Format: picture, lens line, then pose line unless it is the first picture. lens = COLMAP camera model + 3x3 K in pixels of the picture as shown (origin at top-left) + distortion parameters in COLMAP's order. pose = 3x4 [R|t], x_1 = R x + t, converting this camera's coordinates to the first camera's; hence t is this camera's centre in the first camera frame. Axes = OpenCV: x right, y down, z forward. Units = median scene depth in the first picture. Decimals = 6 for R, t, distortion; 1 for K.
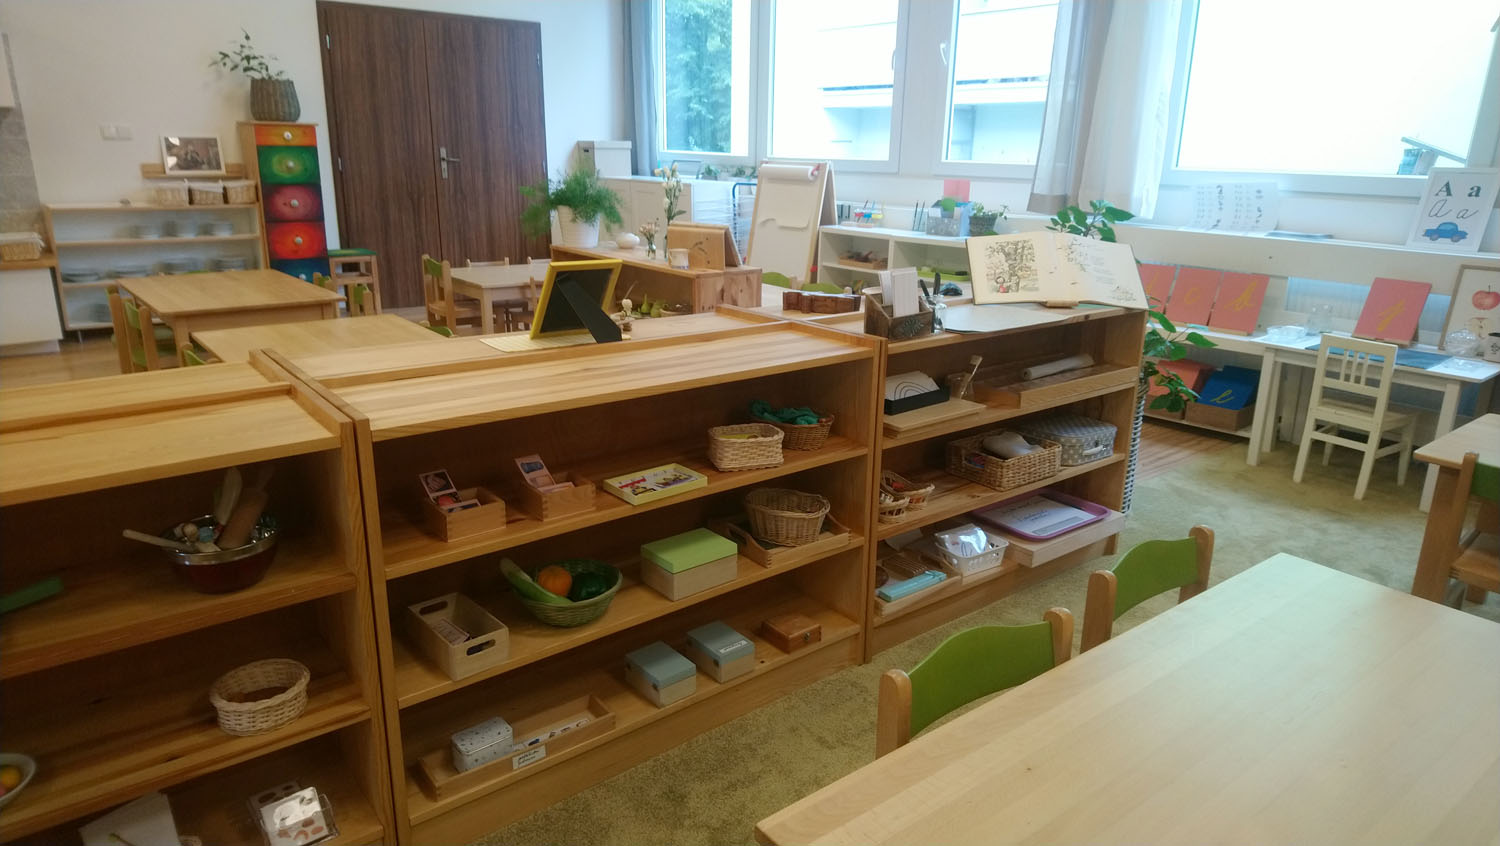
lens RADIAL K [[944.7, 0, 748.9], [0, 944.7, 419.7], [0, 0, 1]] dist [-0.002554, -0.000885]
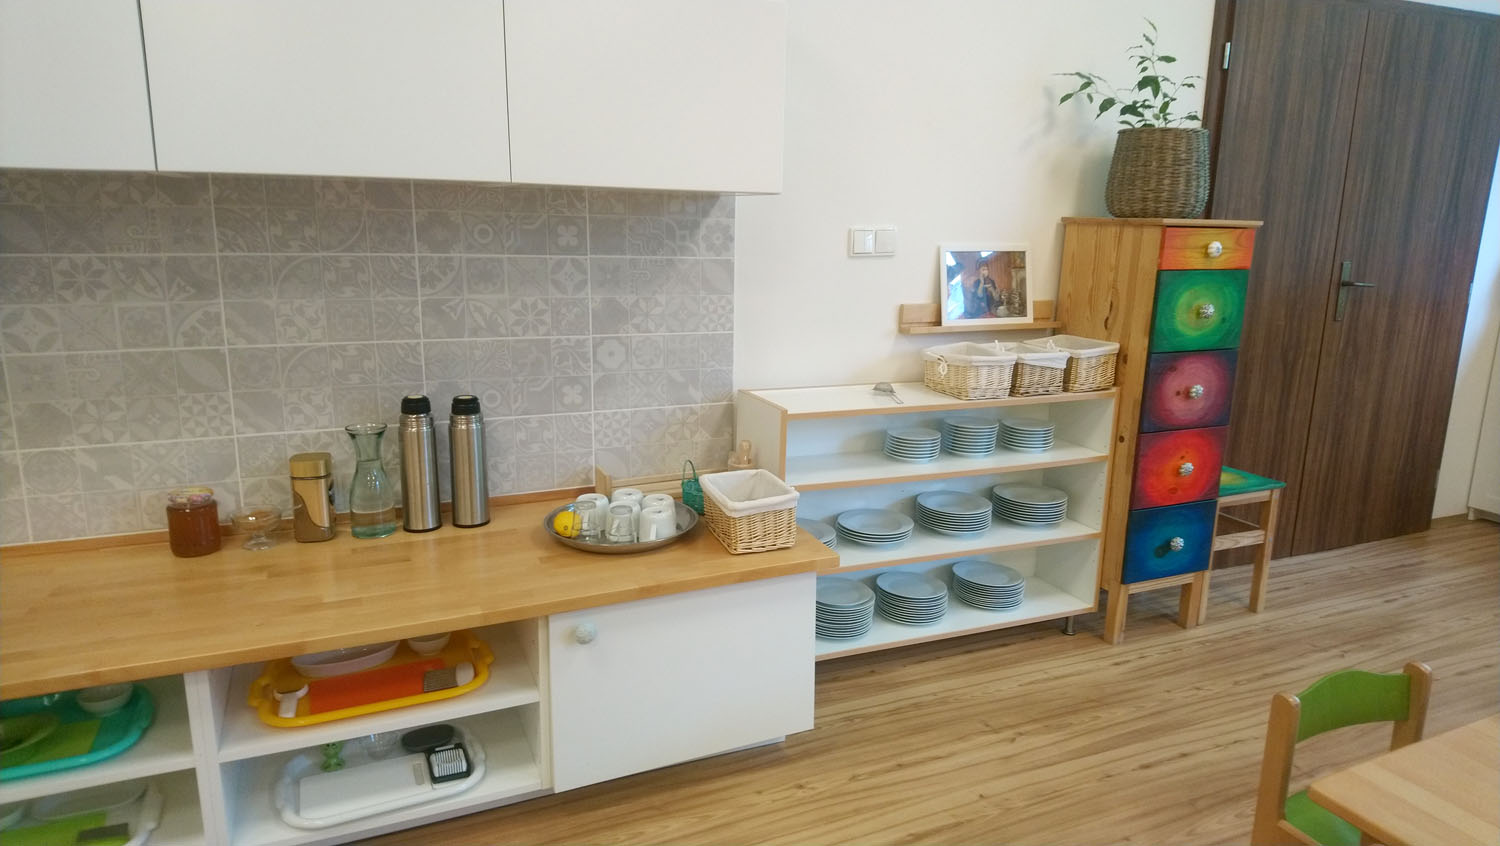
lens RADIAL K [[944.7, 0, 753.2], [0, 944.7, 425.7], [0, 0, 1]] dist [-0.002554, -0.000885]
pose [[0.960359, 0.054075, -0.273472, -0.572380], [-0.073254, 0.995482, -0.060407, -0.171821], [0.268970, 0.078046, 0.959981, 0.509217]]
